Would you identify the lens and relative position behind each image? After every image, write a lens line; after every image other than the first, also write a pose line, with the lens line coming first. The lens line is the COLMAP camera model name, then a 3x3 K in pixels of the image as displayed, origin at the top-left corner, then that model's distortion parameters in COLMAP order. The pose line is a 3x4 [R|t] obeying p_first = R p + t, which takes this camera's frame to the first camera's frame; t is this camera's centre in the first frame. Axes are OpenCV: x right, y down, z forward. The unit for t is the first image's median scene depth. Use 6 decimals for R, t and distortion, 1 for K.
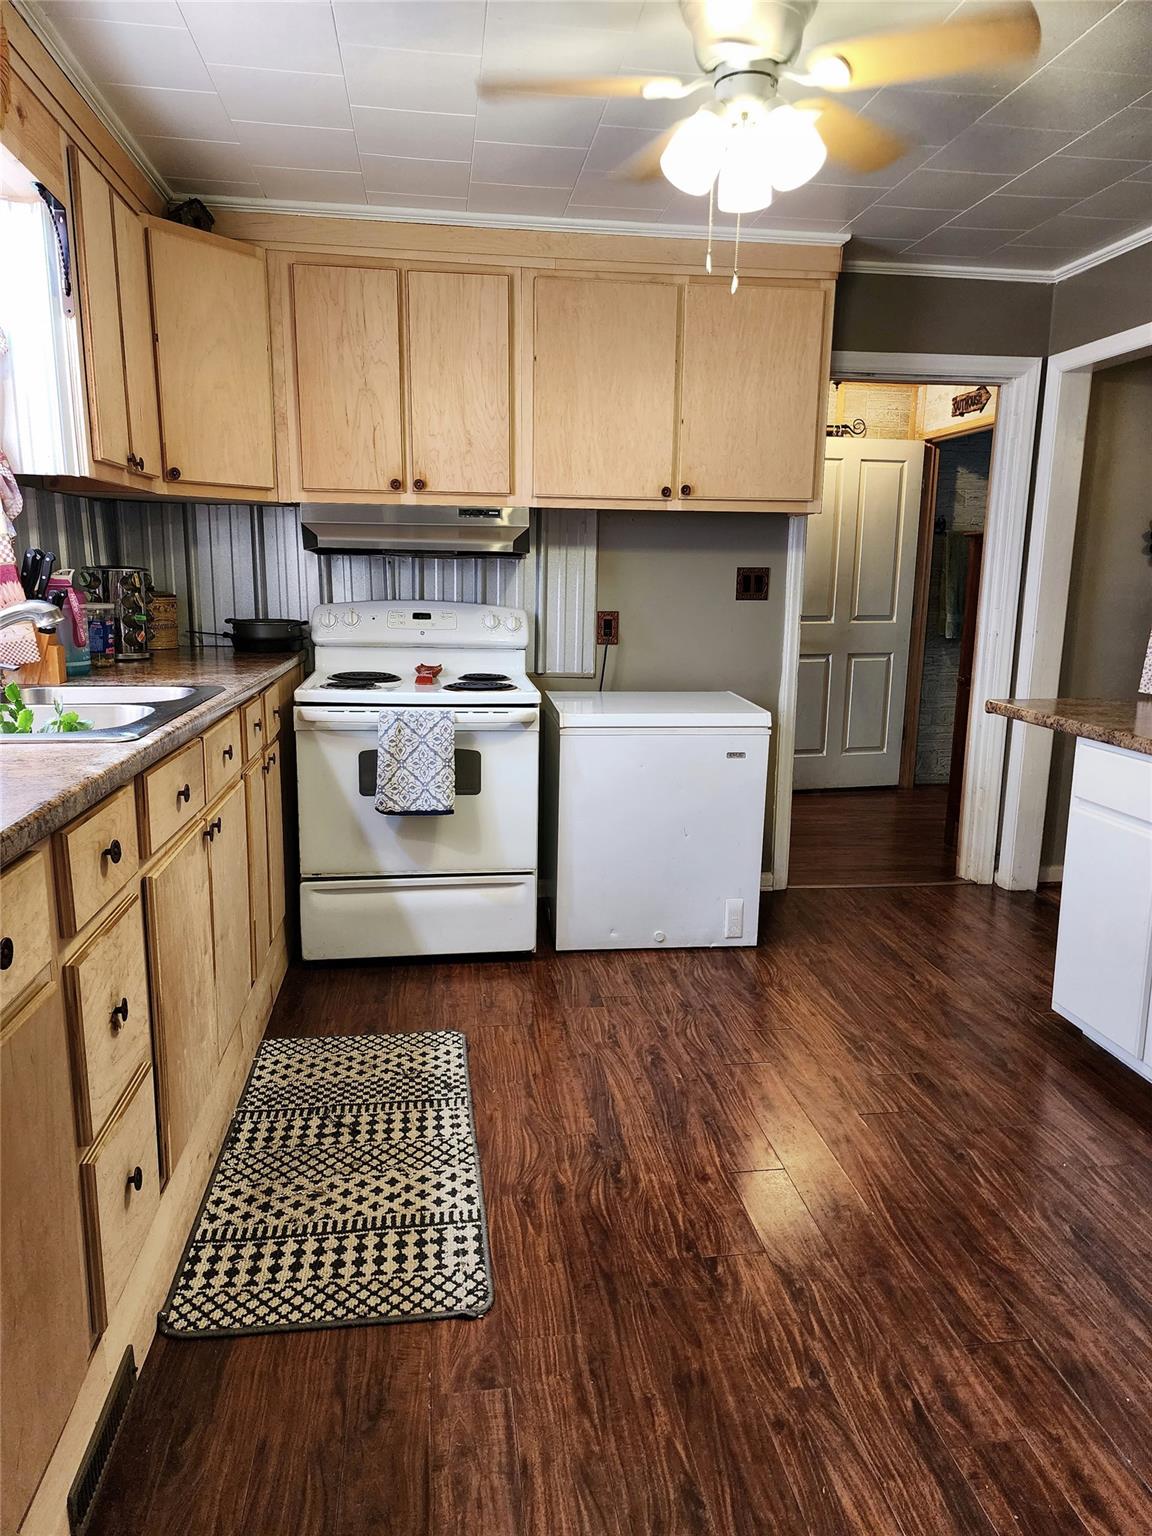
lens RADIAL K [[1032.0, 0, 564.6], [0, 1032.0, 761.5], [0, 0, 1]] dist [0.006457, 0.001529]
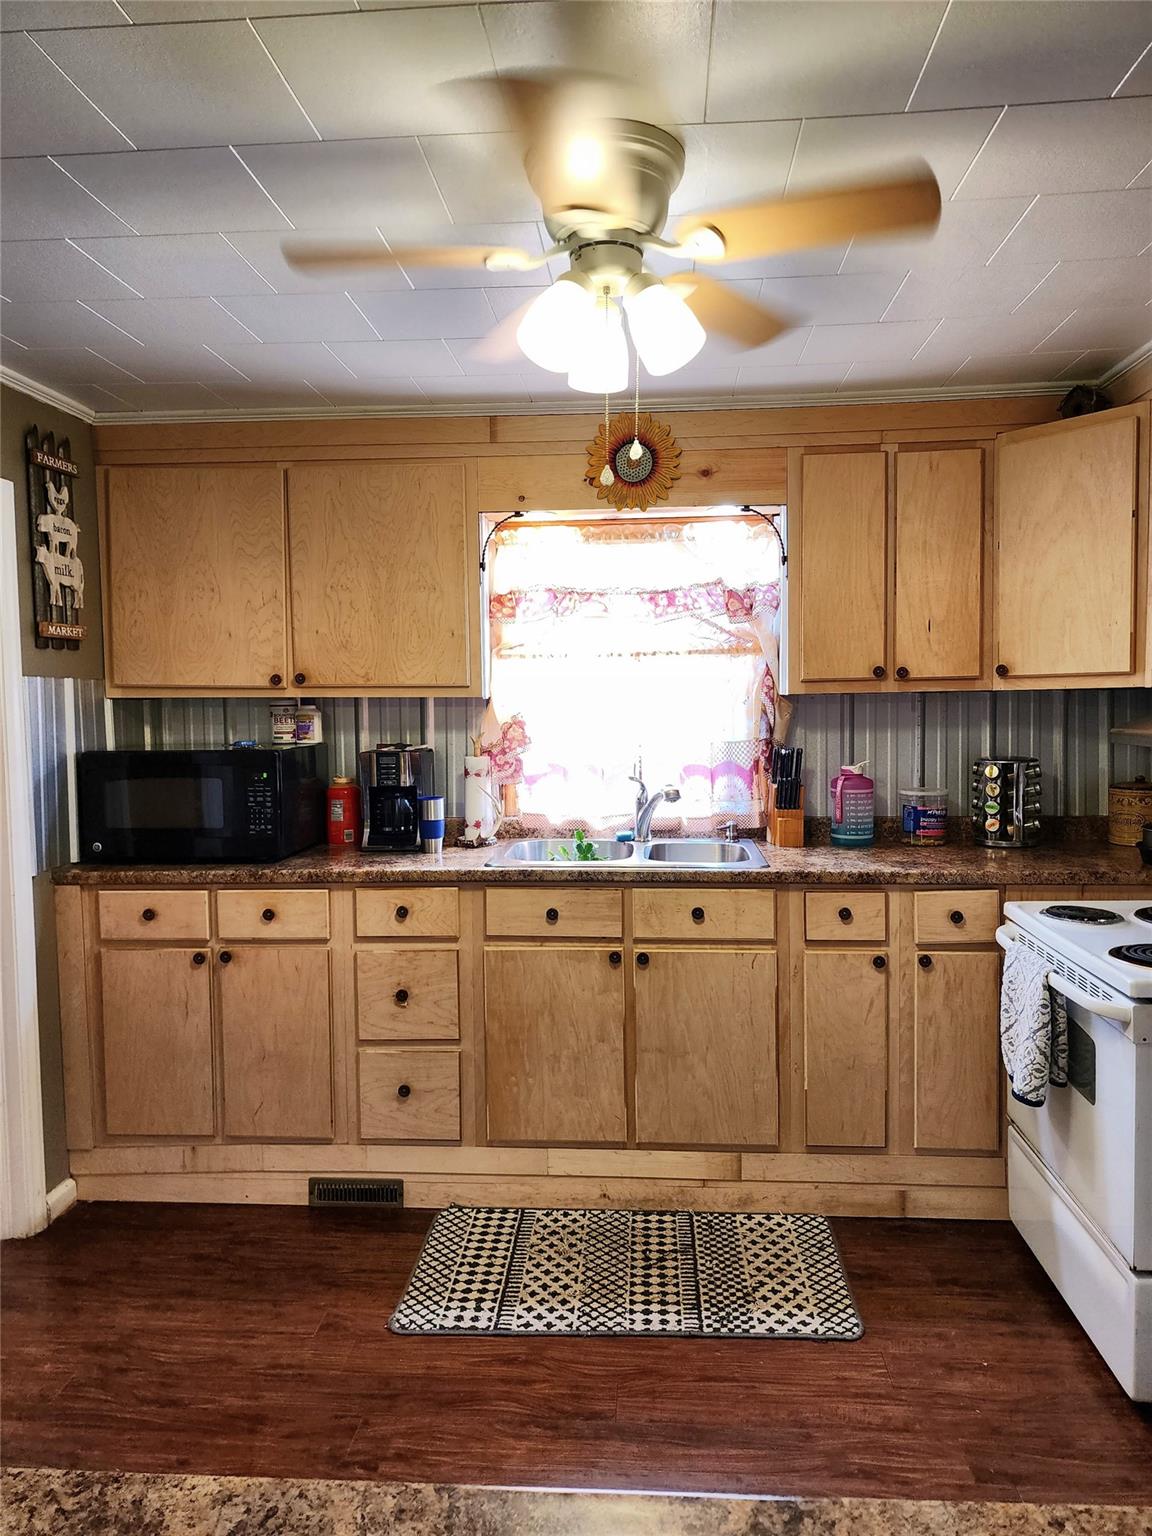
lens RADIAL K [[1032.0, 0, 565.7], [0, 1032.0, 764.5], [0, 0, 1]] dist [0.006457, 0.001529]
pose [[-0.215316, 0.055615, -0.974959, 0.913045], [-0.172026, 0.980604, 0.093929, -0.270776], [0.961273, 0.187943, -0.201573, 1.102092]]
